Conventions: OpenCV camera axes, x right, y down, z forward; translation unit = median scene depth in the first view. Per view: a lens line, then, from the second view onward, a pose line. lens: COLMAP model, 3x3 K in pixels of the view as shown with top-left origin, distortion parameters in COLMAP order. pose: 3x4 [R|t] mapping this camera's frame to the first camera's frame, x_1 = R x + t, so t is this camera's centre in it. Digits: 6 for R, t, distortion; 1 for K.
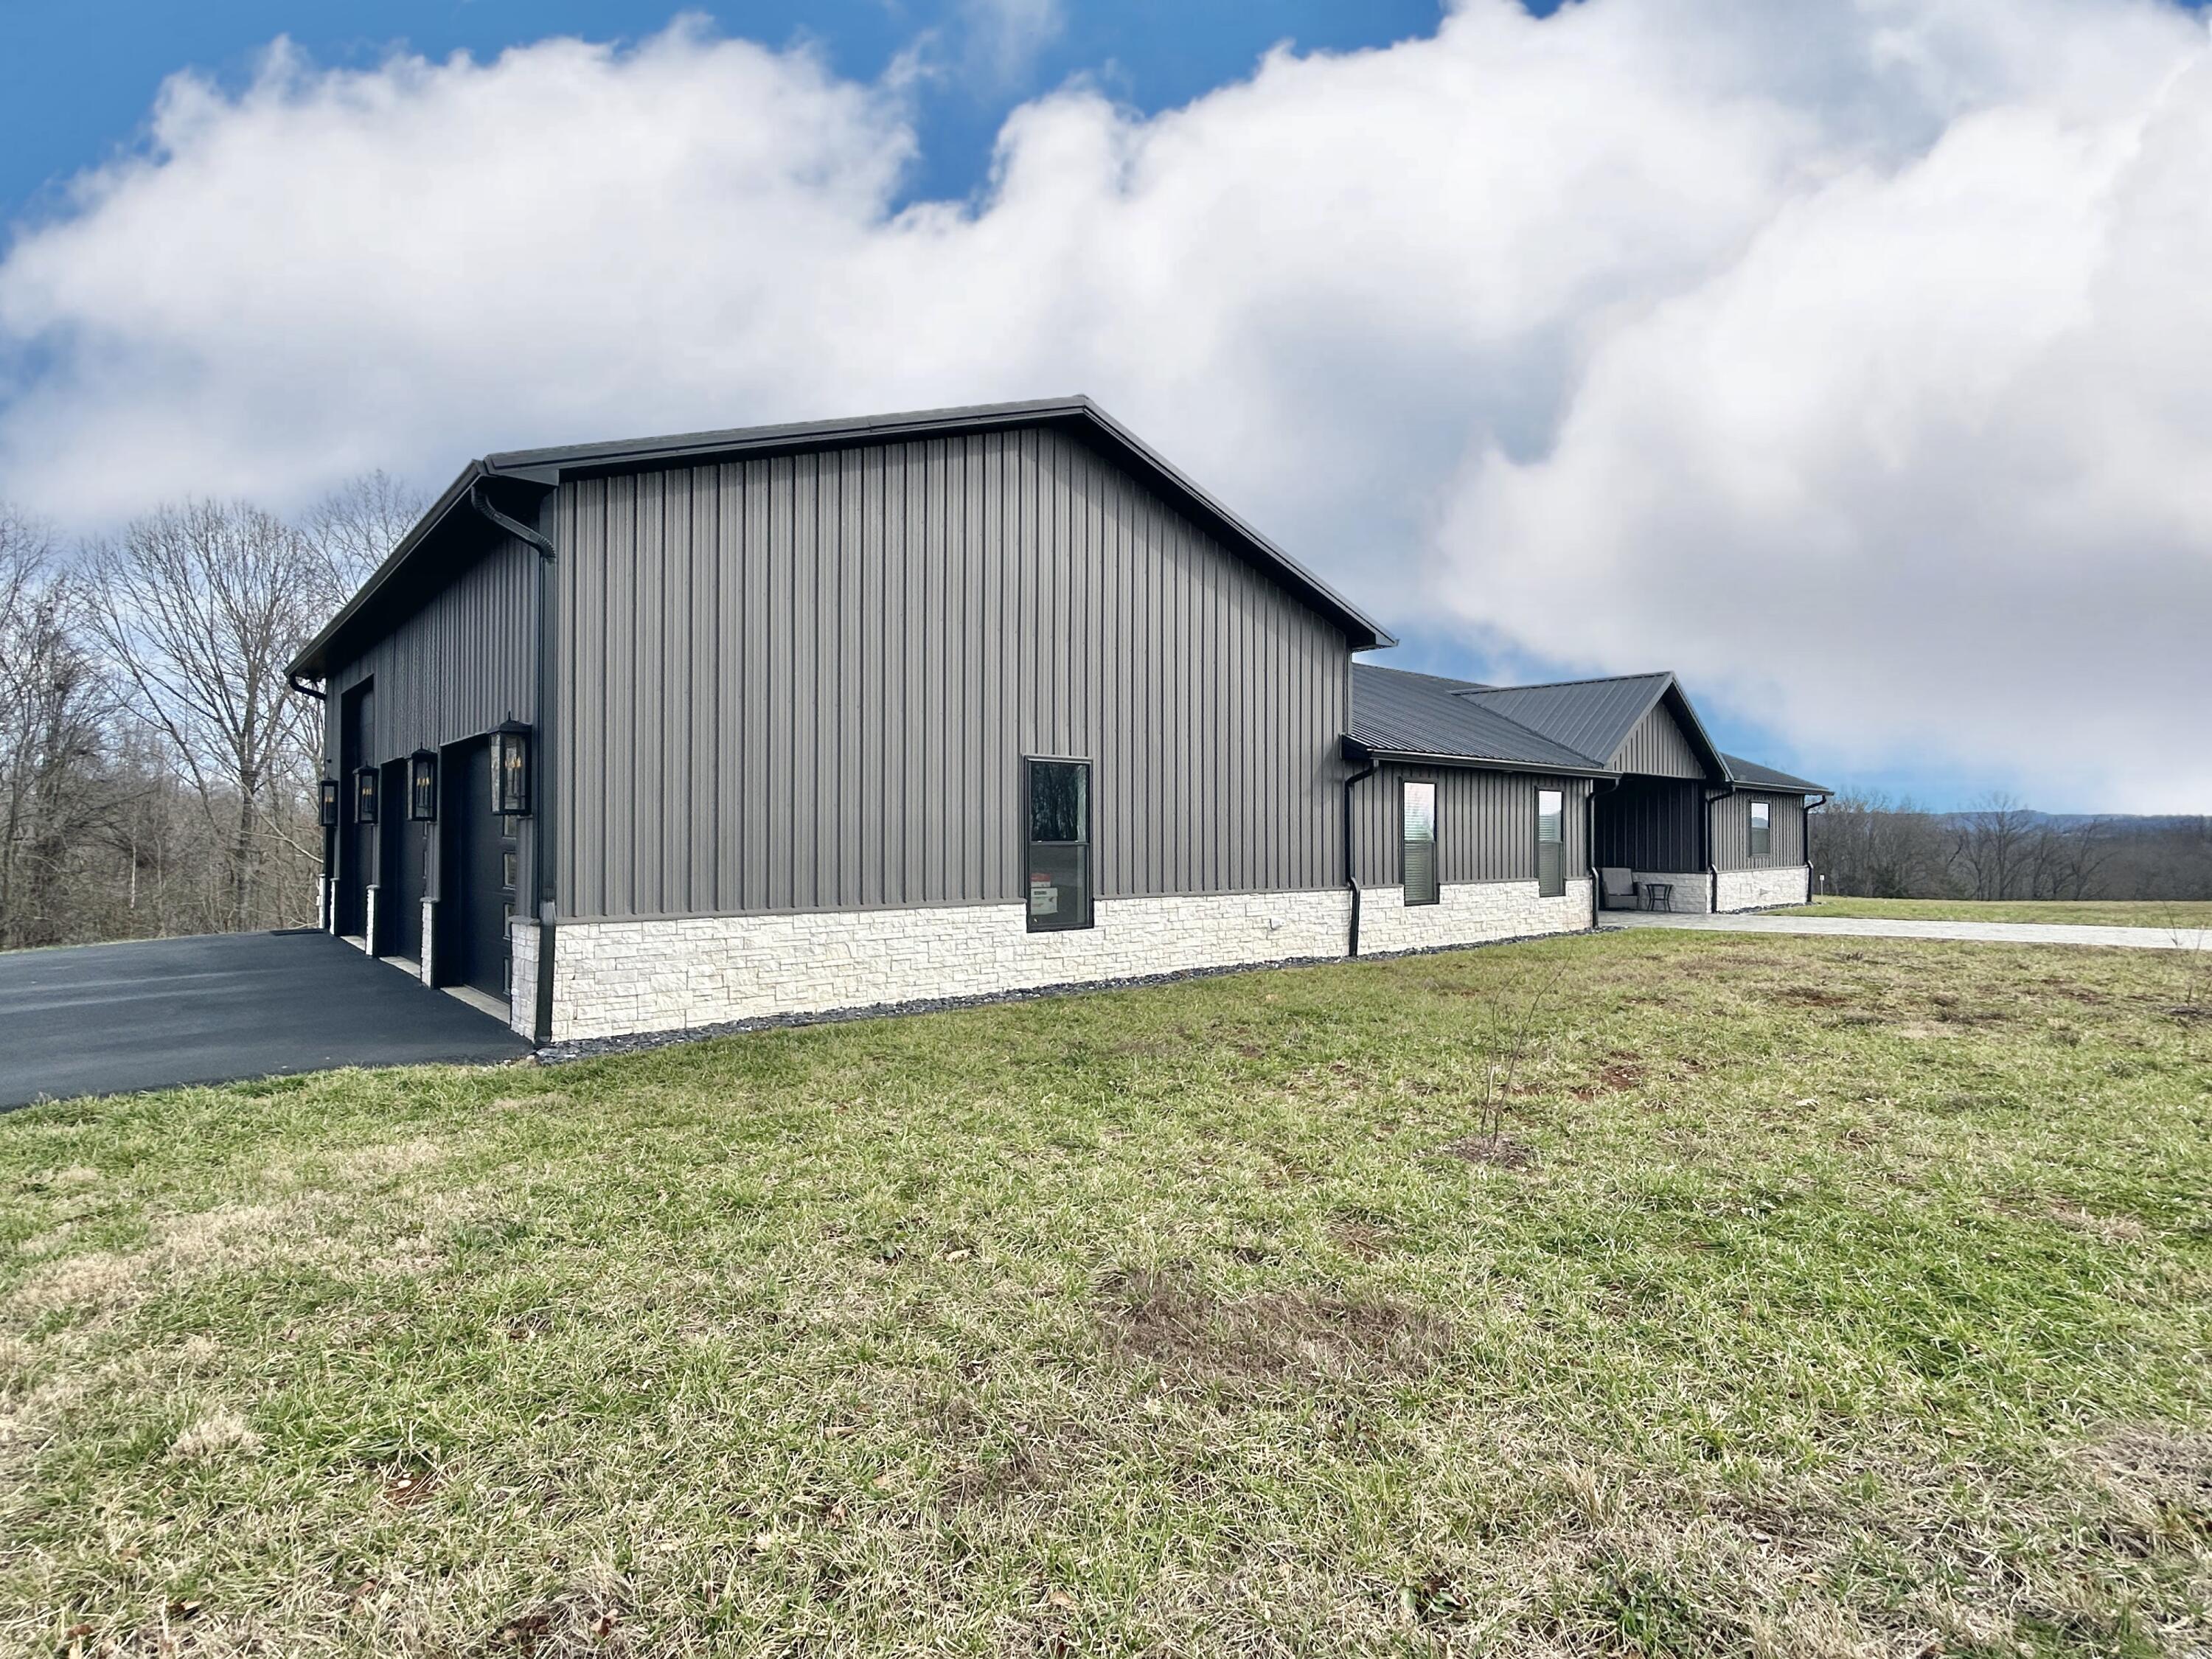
lens RADIAL K [[1105.2, 0, 1109.4], [0, 1105.2, 821.7], [0, 0, 1]] dist [-0.002345, 0.000211]
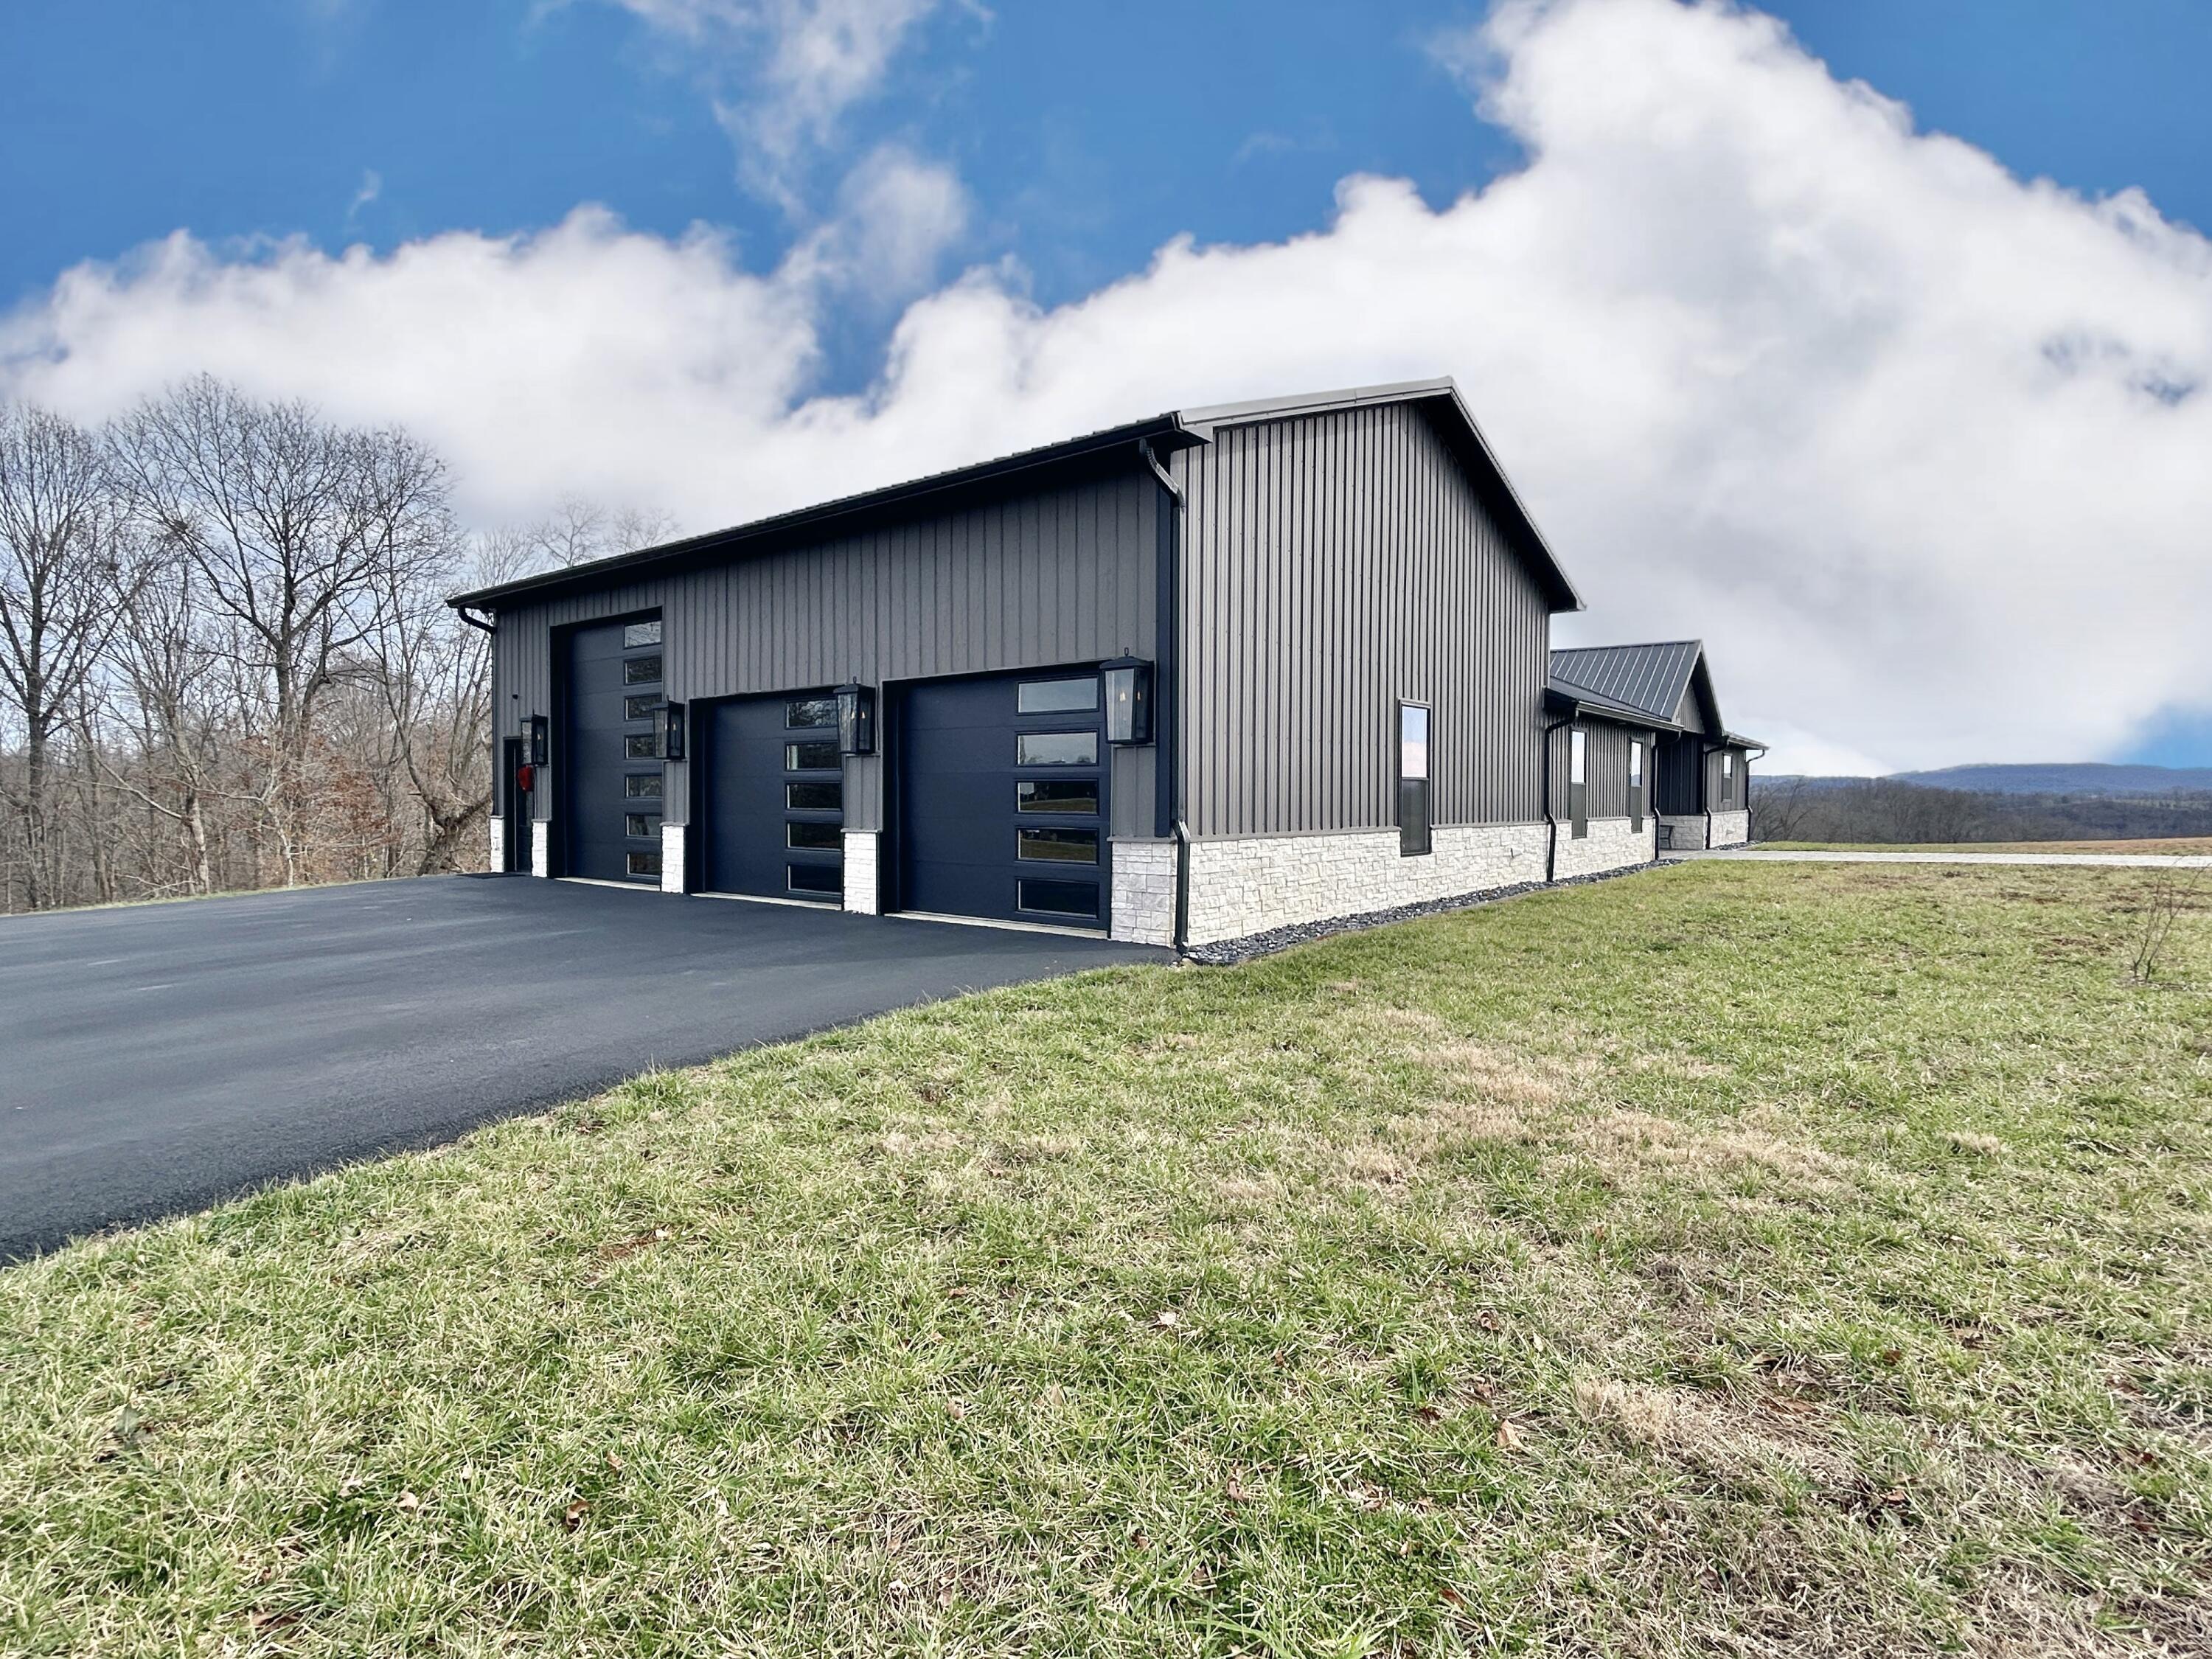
lens RADIAL K [[1105.2, 0, 1095.0], [0, 1105.2, 826.5], [0, 0, 1]] dist [-0.002345, 0.000211]
pose [[0.983477, -0.004676, 0.180974, -0.455235], [-0.002866, 0.999139, 0.041392, 0.018603], [-0.181011, -0.041227, 0.982617, -0.042059]]
